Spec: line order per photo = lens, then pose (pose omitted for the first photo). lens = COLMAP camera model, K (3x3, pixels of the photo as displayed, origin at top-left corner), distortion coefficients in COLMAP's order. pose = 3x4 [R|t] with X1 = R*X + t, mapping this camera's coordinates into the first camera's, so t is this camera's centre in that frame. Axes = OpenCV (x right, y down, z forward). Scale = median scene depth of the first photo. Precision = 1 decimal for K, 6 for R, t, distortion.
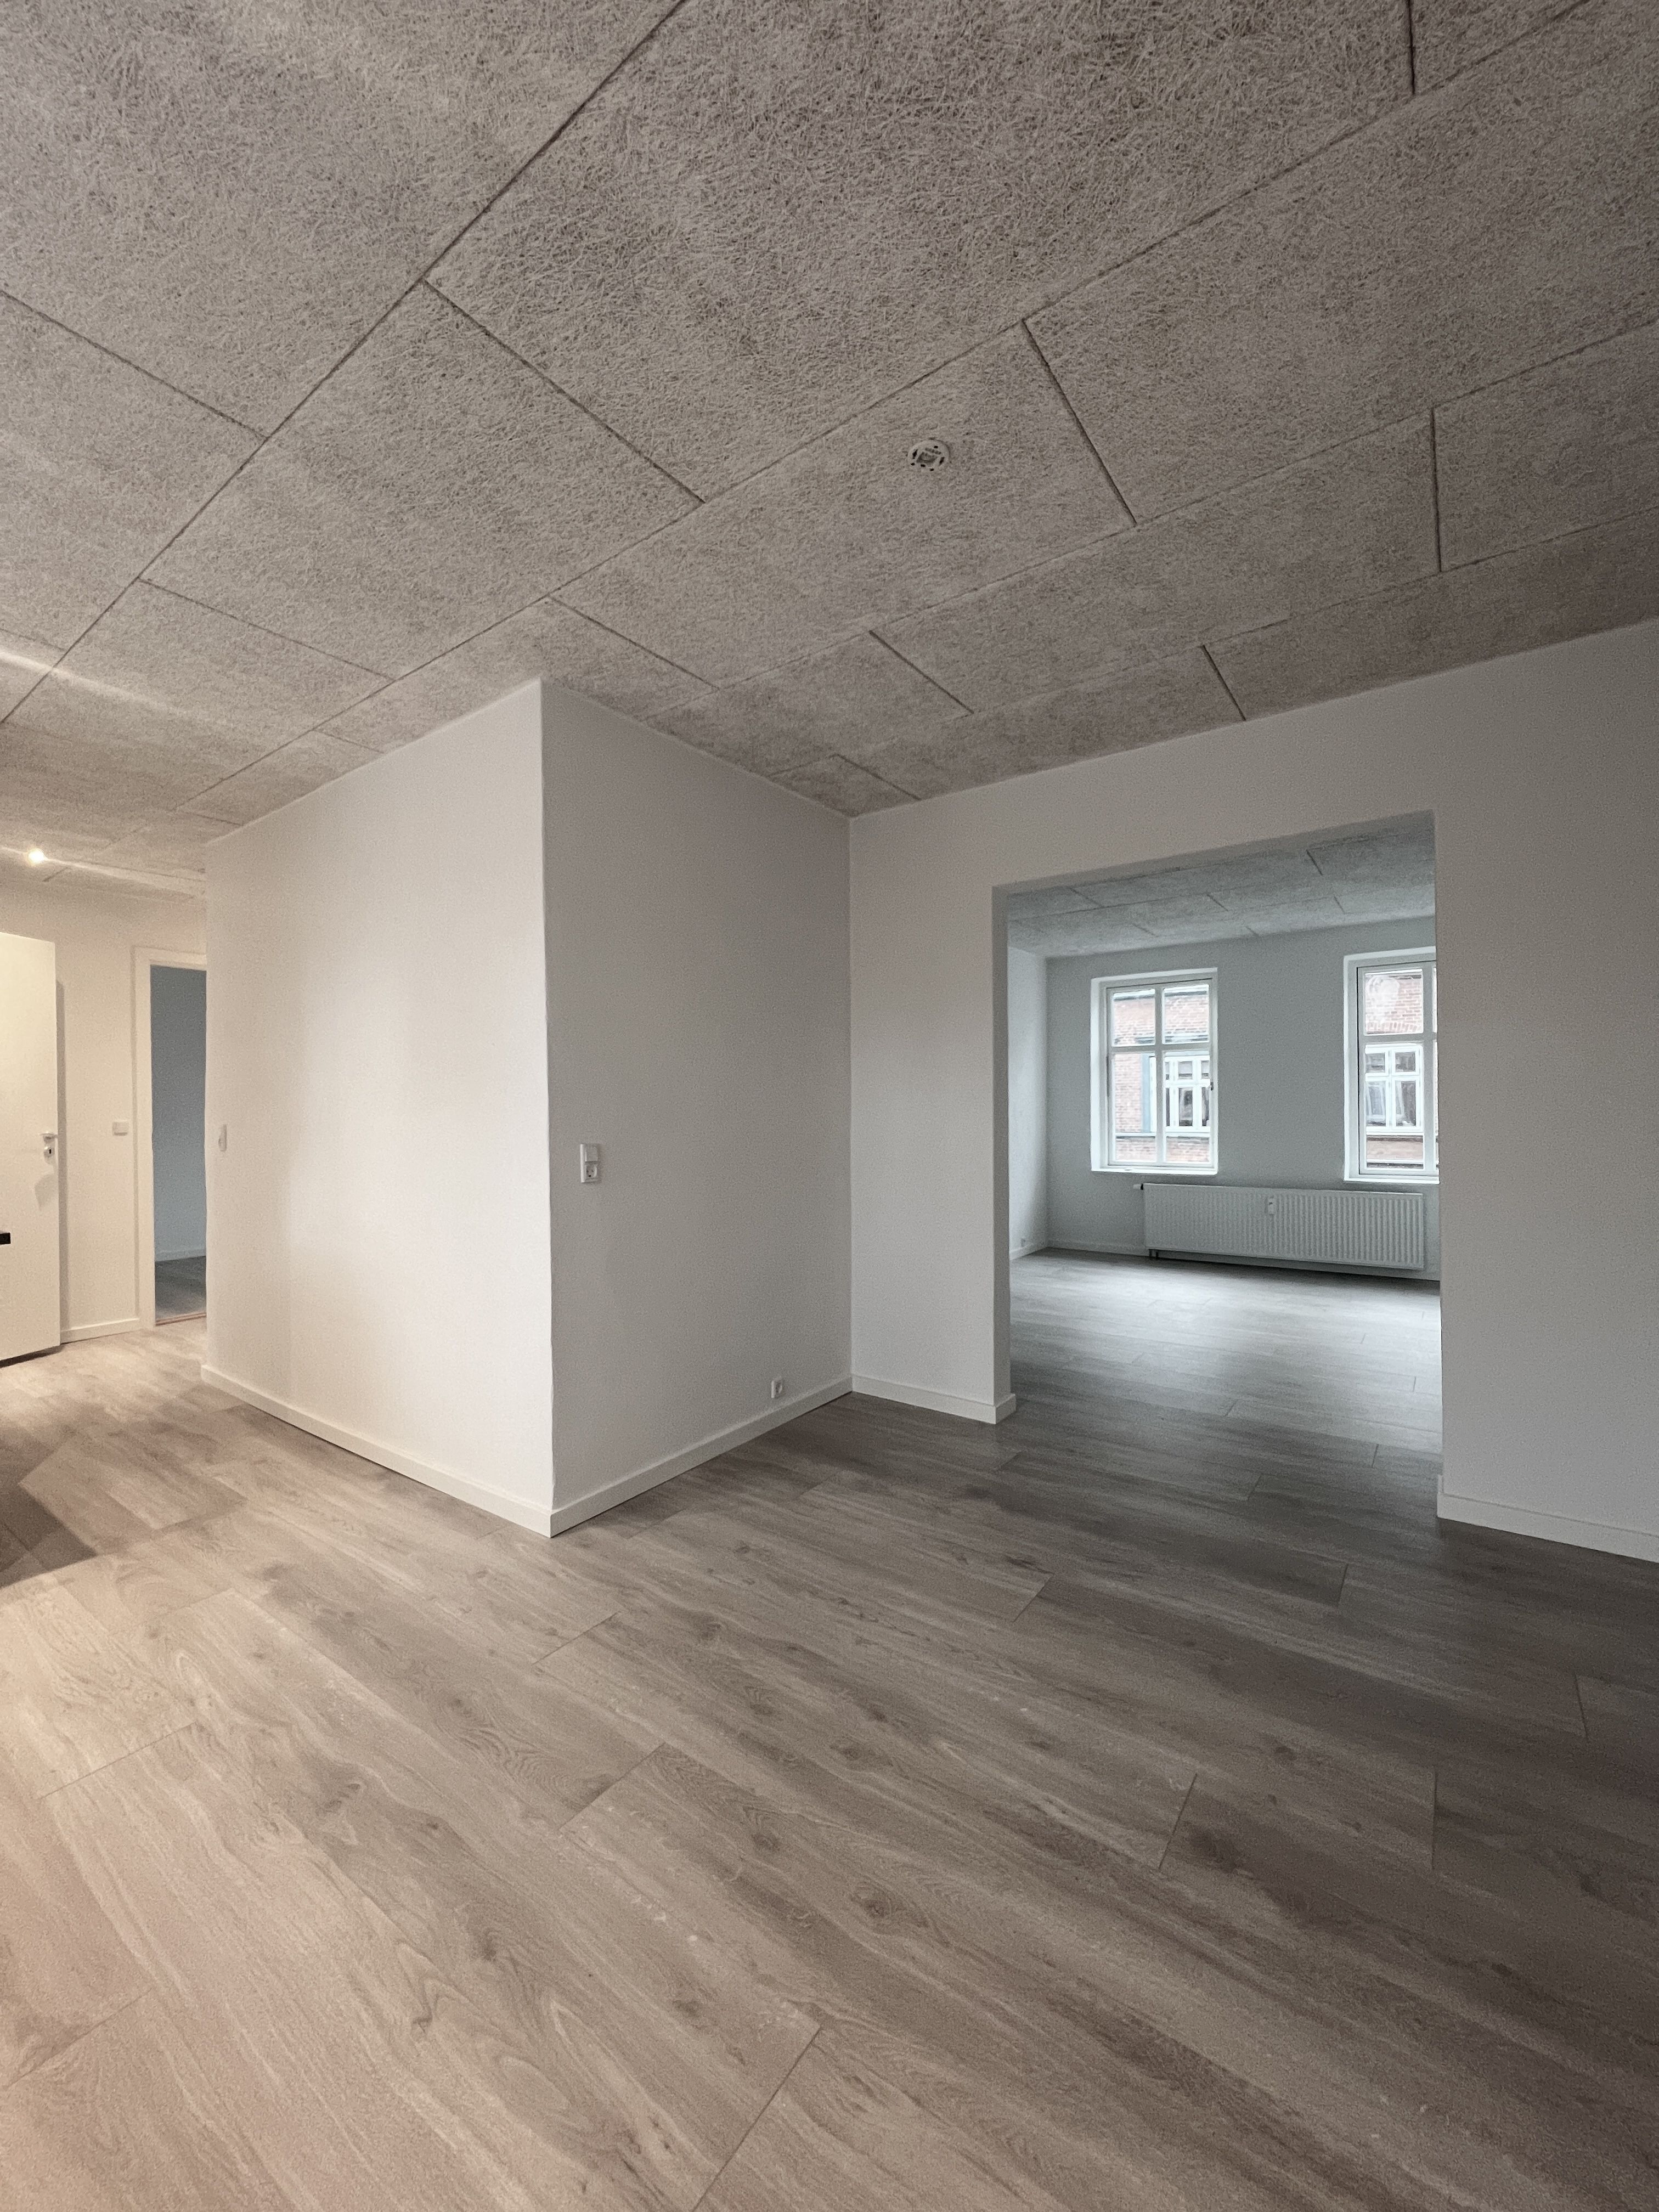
lens RADIAL K [[881.2, 0, 825.2], [0, 881.2, 1108.7], [0, 0, 1]] dist [0.002406, -0.000525]
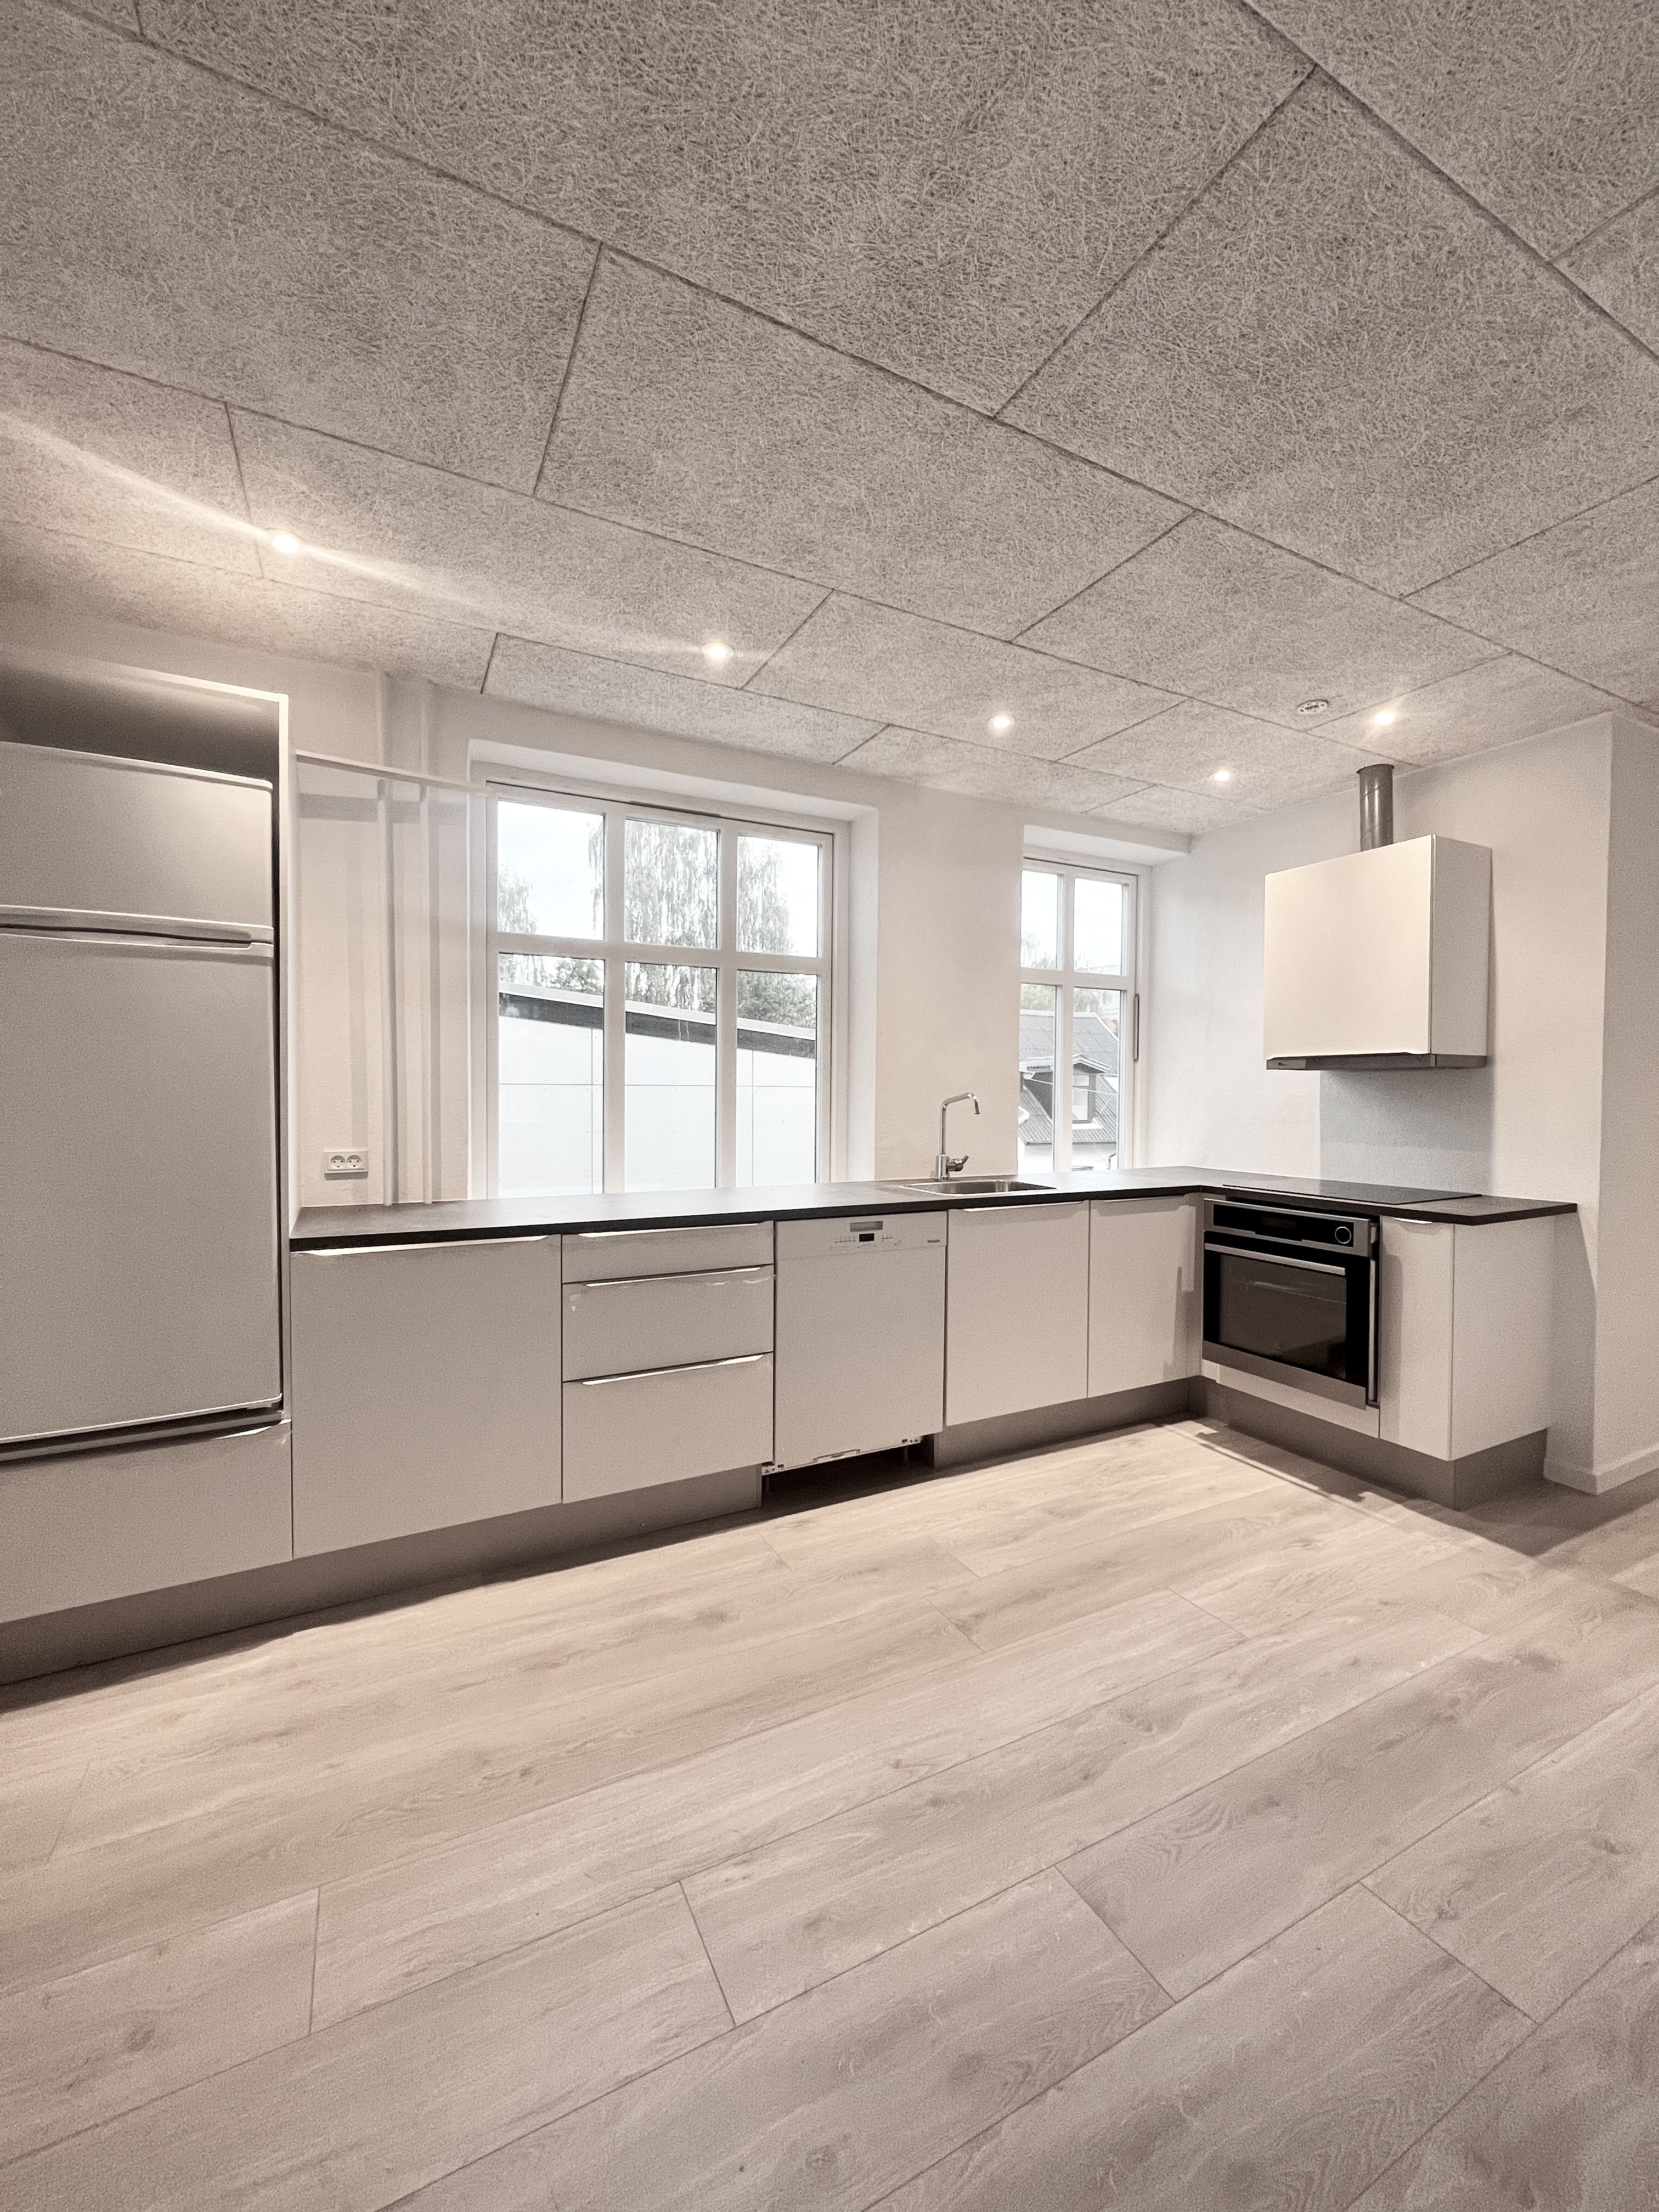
lens RADIAL K [[881.2, 0, 833.7], [0, 881.2, 1110.0], [0, 0, 1]] dist [0.002406, -0.000525]
pose [[-0.447040, 0.025874, -0.894140, 0.572249], [0.002399, 0.999613, 0.027727, -0.034362], [0.894511, 0.010249, -0.446929, 1.064959]]
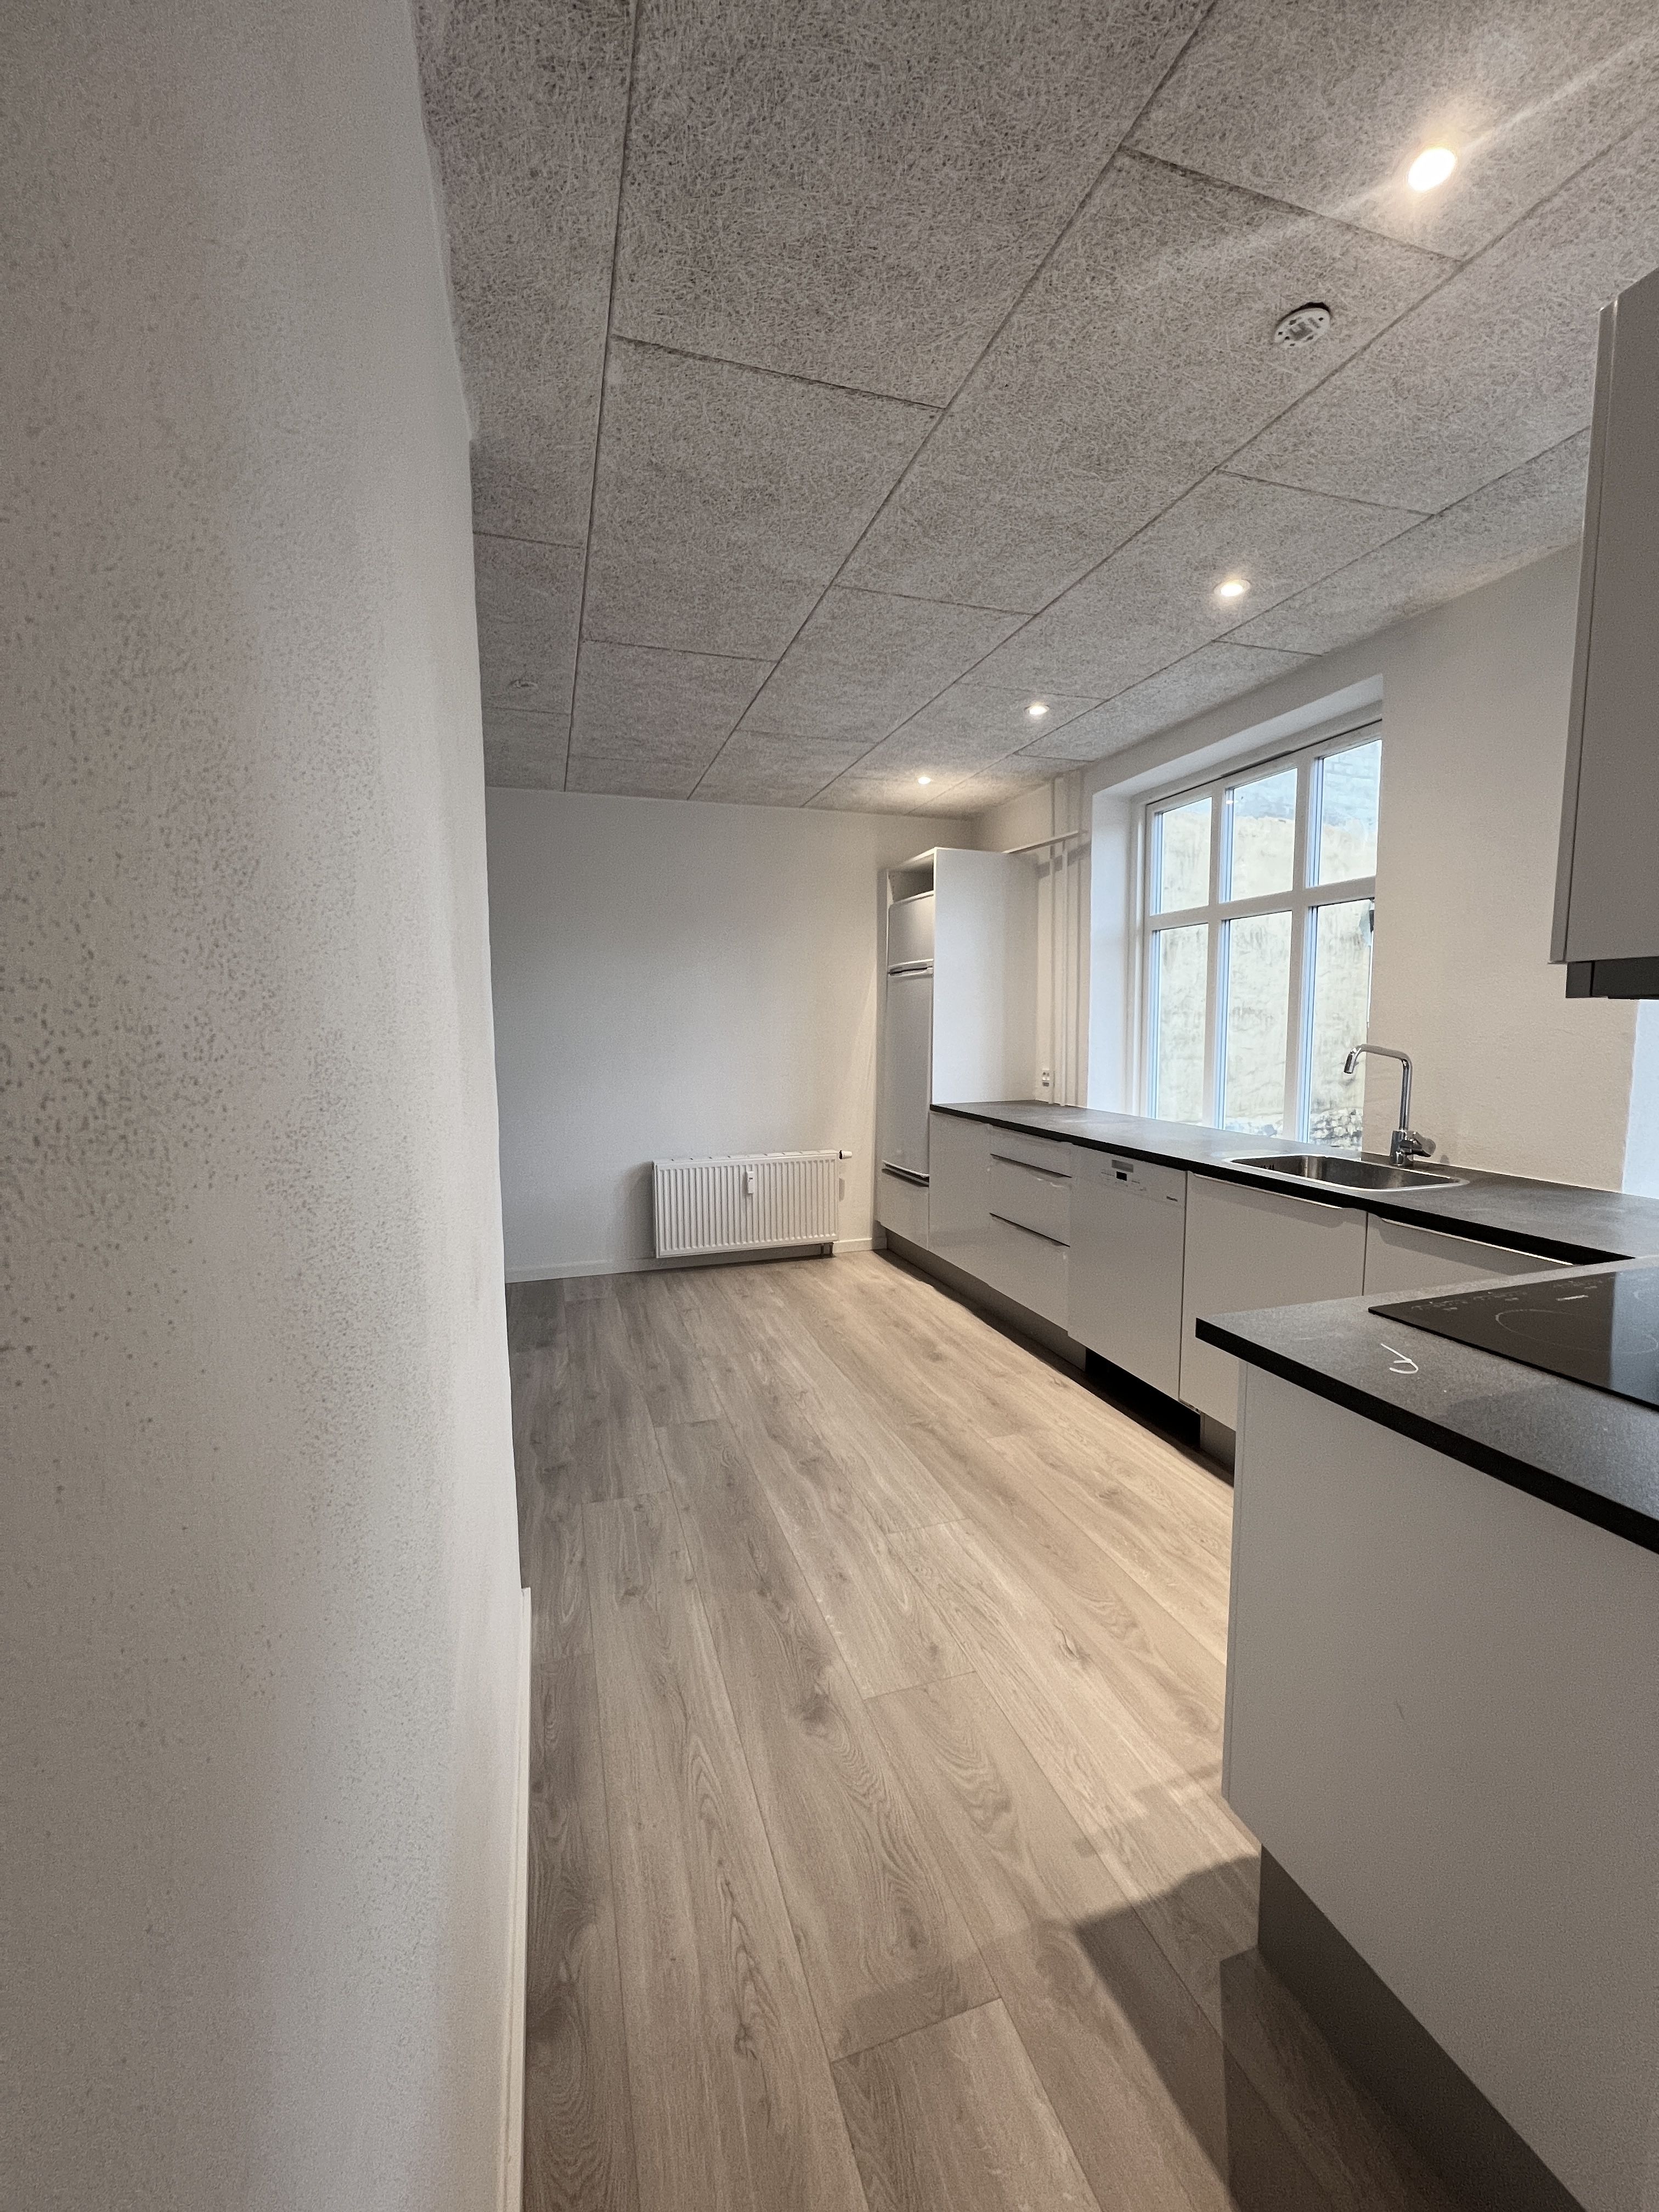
lens RADIAL K [[881.2, 0, 825.3], [0, 881.2, 1105.7], [0, 0, 1]] dist [0.002406, -0.000525]
pose [[-0.806626, -0.041111, 0.589631, -1.440792], [0.012698, 0.996143, 0.086824, -0.053143], [-0.590926, 0.077522, -0.802992, 2.135242]]
